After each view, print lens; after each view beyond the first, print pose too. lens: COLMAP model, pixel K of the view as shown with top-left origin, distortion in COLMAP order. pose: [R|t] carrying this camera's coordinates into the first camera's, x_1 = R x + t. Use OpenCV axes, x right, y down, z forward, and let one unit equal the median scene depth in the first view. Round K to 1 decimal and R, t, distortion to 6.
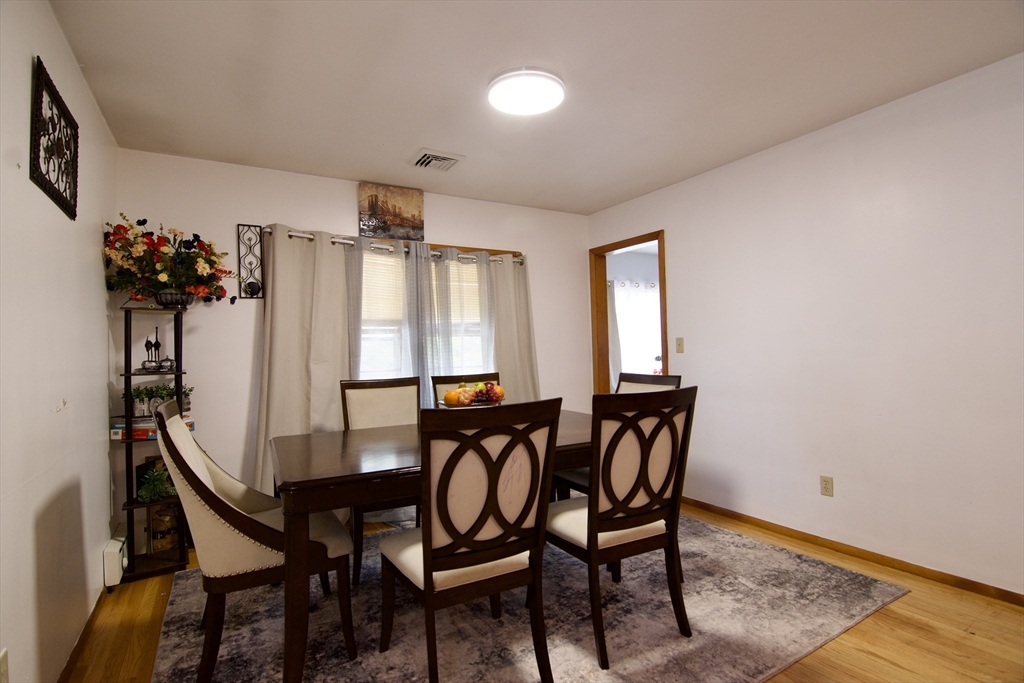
lens RADIAL K [[495.2, 0, 515.3], [0, 495.2, 339.9], [0, 0, 1]] dist [-0.004579, -0.009257]
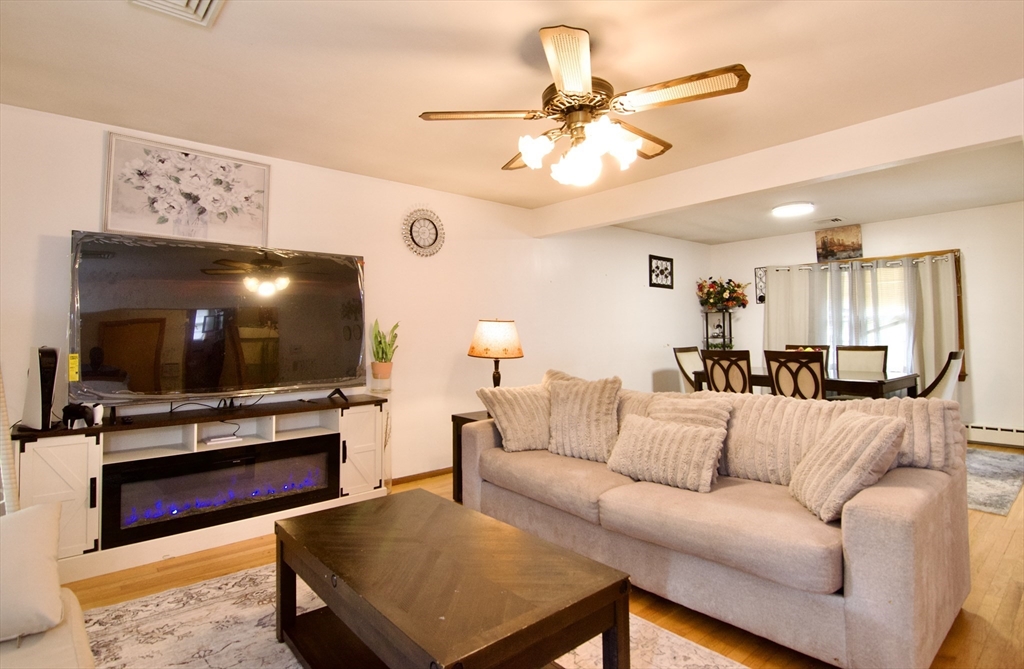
lens RADIAL K [[530.9, 0, 506.6], [0, 530.9, 306.6], [0, 0, 1]] dist [0.000567, -0.000448]
pose [[0.170083, -0.028792, -0.985009, 1.450819], [0.027092, 0.999332, -0.024533, -0.044768], [0.985057, -0.022513, 0.170749, -0.418597]]
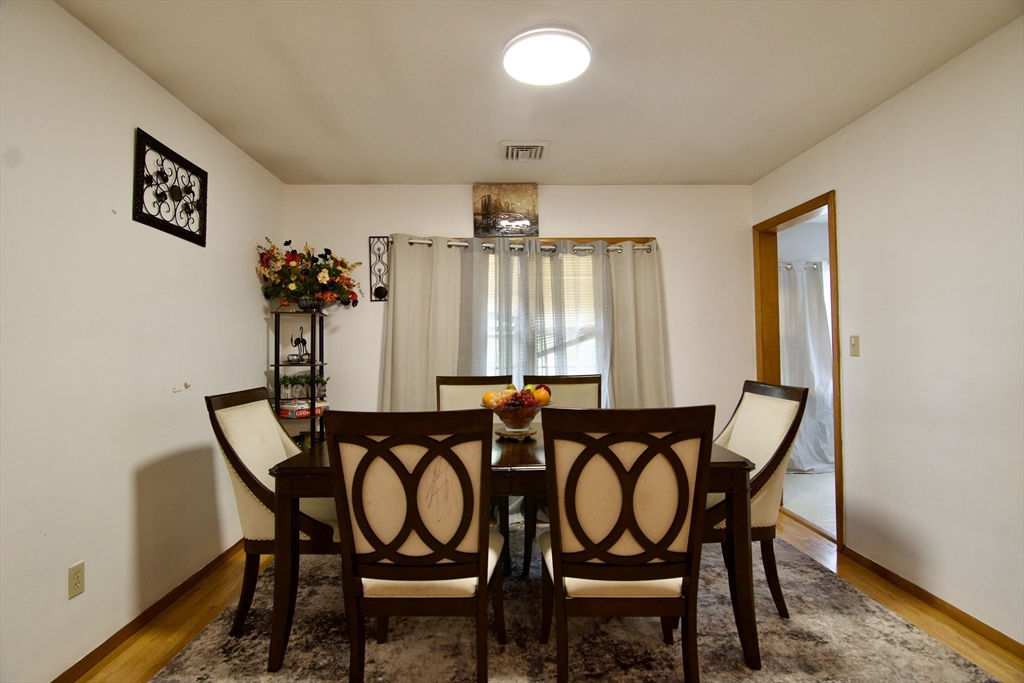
lens RADIAL K [[495.2, 0, 515.3], [0, 495.2, 339.9], [0, 0, 1]] dist [-0.004579, -0.009257]
pose [[0.878778, 0.004561, -0.477210, 0.283569], [-0.000381, 0.999961, 0.008857, -0.004619], [0.477231, -0.007601, 0.878745, 0.145154]]
